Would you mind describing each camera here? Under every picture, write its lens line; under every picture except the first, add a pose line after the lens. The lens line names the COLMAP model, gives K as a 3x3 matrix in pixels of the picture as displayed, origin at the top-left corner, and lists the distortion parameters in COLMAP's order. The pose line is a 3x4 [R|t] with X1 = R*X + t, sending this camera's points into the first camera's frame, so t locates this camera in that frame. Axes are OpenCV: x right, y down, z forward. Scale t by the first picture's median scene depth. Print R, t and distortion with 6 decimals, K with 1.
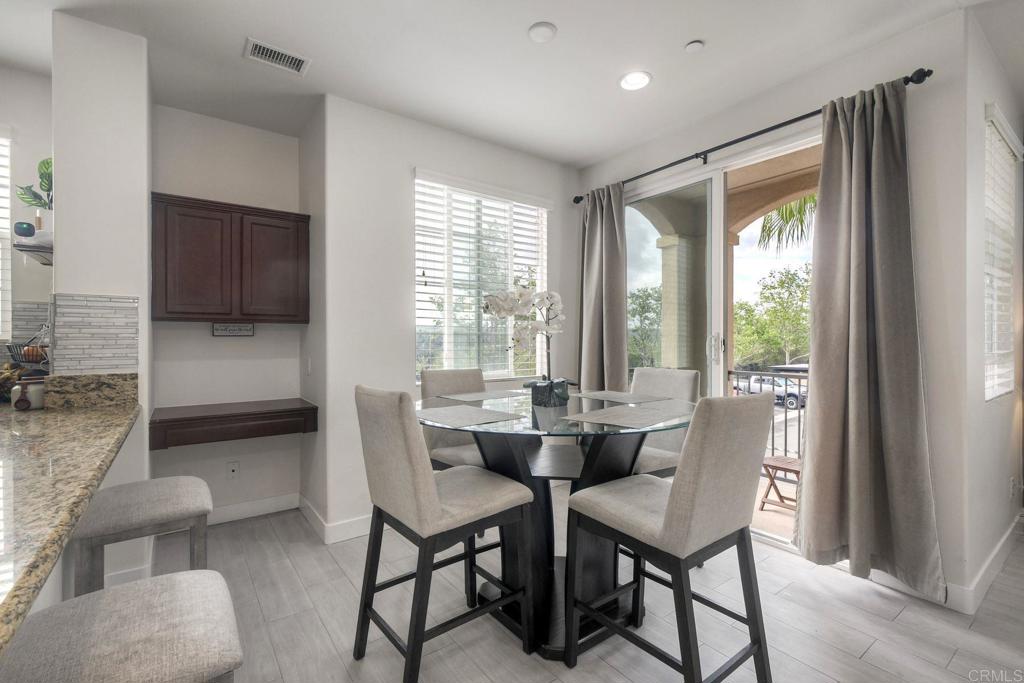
lens RADIAL K [[454.4, 0, 512.0], [0, 454.4, 341.5], [0, 0, 1]] dist [-0.000325, -0.000166]
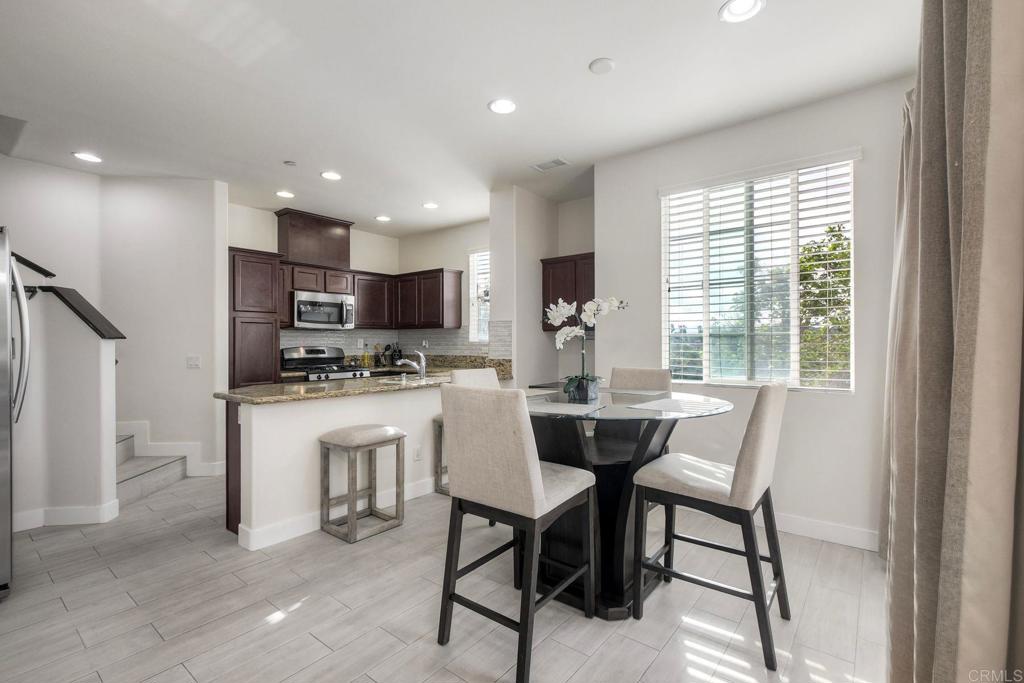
lens RADIAL K [[462.5, 0, 516.6], [0, 462.5, 343.6], [0, 0, 1]] dist [-0.000929, -0.000165]
pose [[0.267299, 0.002563, -0.963610, 1.125355], [-0.000062, 0.999997, 0.002642, -0.003181], [0.963614, -0.000647, 0.267298, 0.500028]]
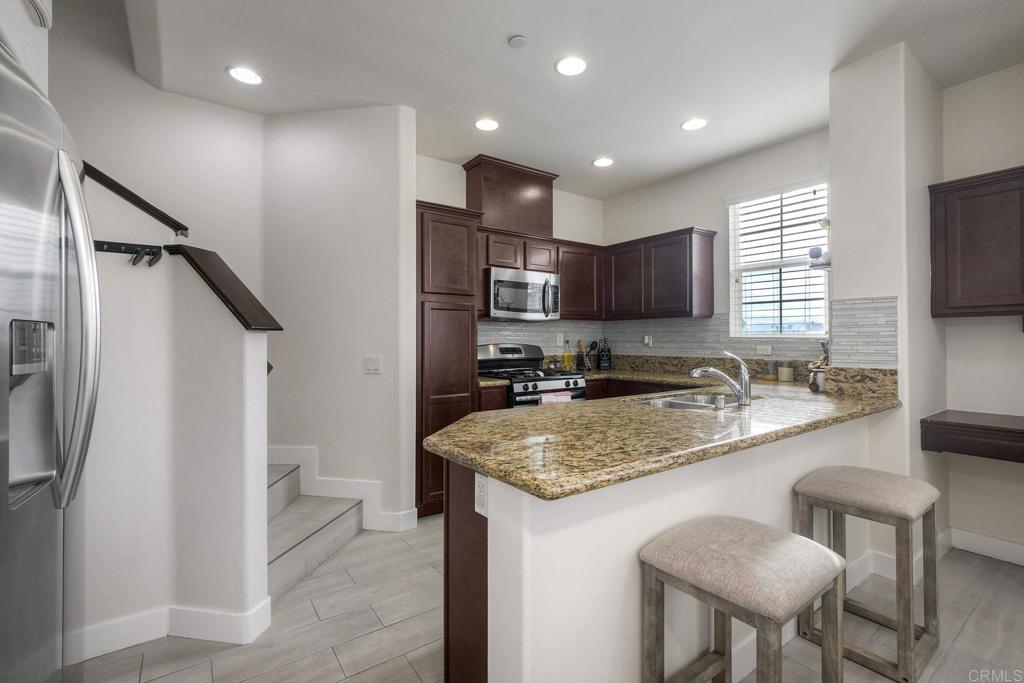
lens RADIAL K [[455.8, 0, 514.9], [0, 455.8, 336.2], [0, 0, 1]] dist [0.002328, 0.000065]
pose [[-0.005776, -0.006086, -0.999965, 0.227616], [-0.001241, 0.999981, -0.006079, 0.000777], [0.999983, 0.001206, -0.005783, 0.137100]]
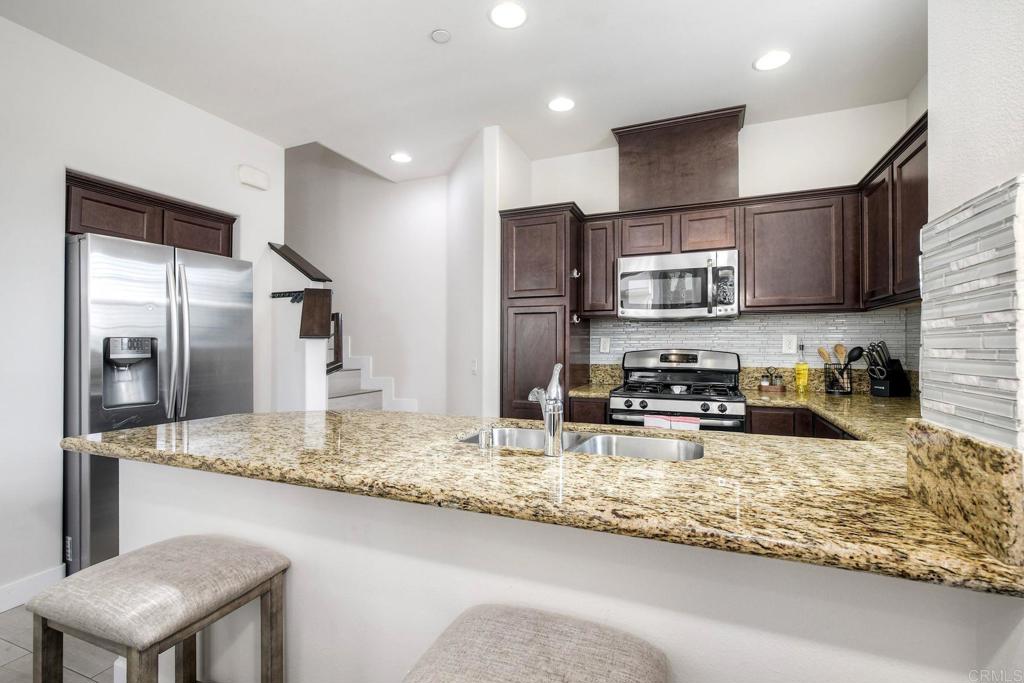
lens RADIAL K [[460.6, 0, 512.0], [0, 460.6, 341.5], [0, 0, 1]] dist [0.005006, 0.000060]
pose [[-0.854776, -0.002209, -0.518992, -0.427125], [0.000760, 0.999985, -0.005508, 0.002680], [0.518996, -0.005102, -0.854761, 1.104005]]
